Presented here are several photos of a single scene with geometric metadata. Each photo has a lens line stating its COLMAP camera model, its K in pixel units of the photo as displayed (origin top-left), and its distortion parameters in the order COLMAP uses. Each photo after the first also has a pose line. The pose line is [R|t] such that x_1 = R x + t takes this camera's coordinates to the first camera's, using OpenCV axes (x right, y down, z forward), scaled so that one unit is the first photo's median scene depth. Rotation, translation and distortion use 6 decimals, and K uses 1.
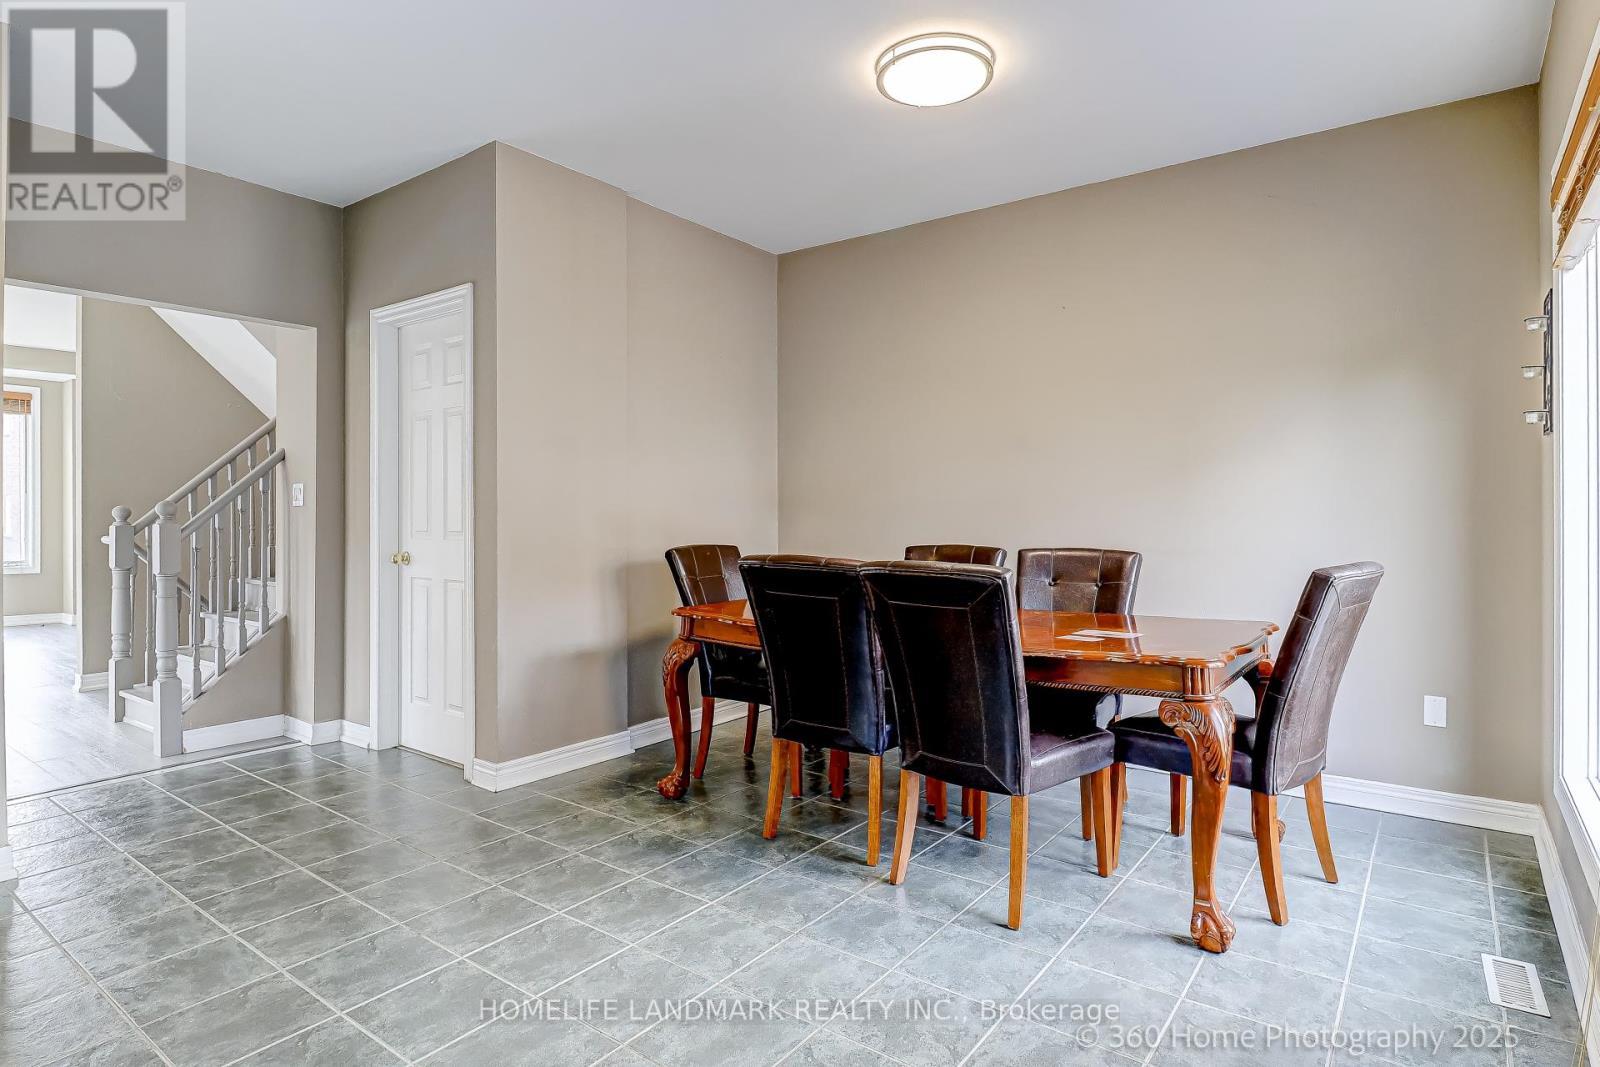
lens RADIAL K [[877.8, 0, 797.5], [0, 877.8, 514.9], [0, 0, 1]] dist [0.003210, -0.000030]
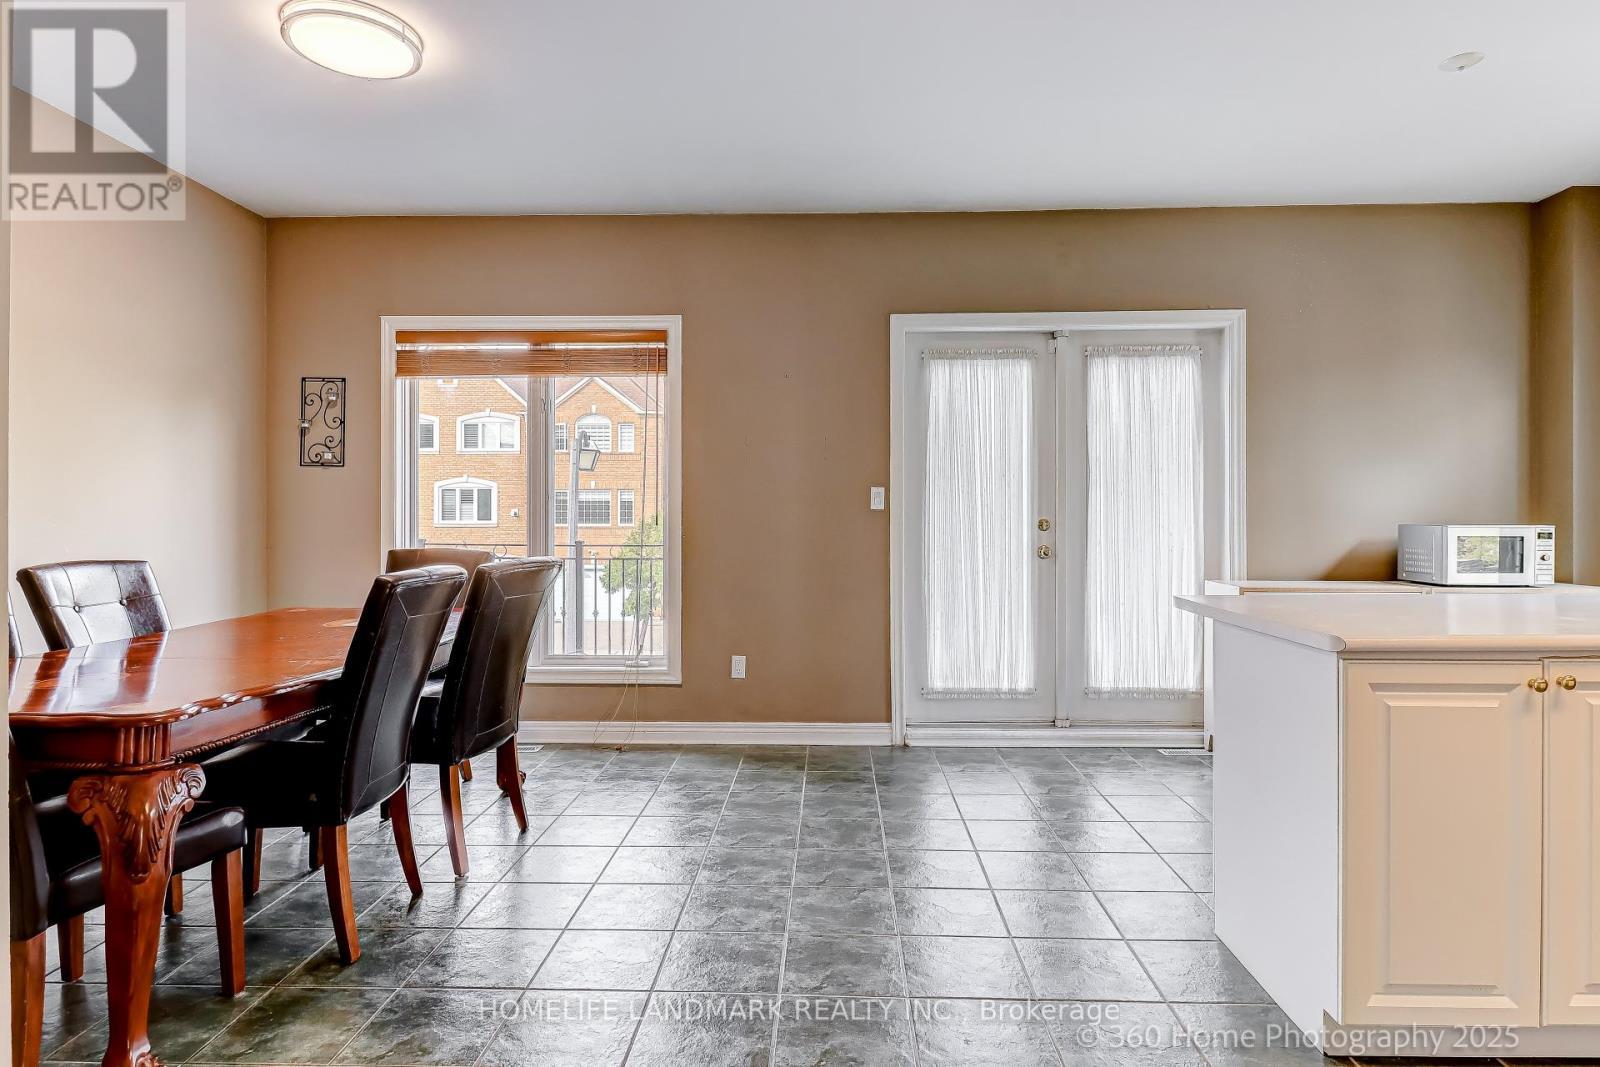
lens RADIAL K [[877.8, 0, 797.5], [0, 877.8, 514.9], [0, 0, 1]] dist [0.003210, -0.000030]
pose [[-0.565752, 0.004300, 0.824564, -0.751199], [0.005215, 0.999985, -0.001637, -0.000552], [-0.824559, 0.003374, -0.565766, 0.982375]]
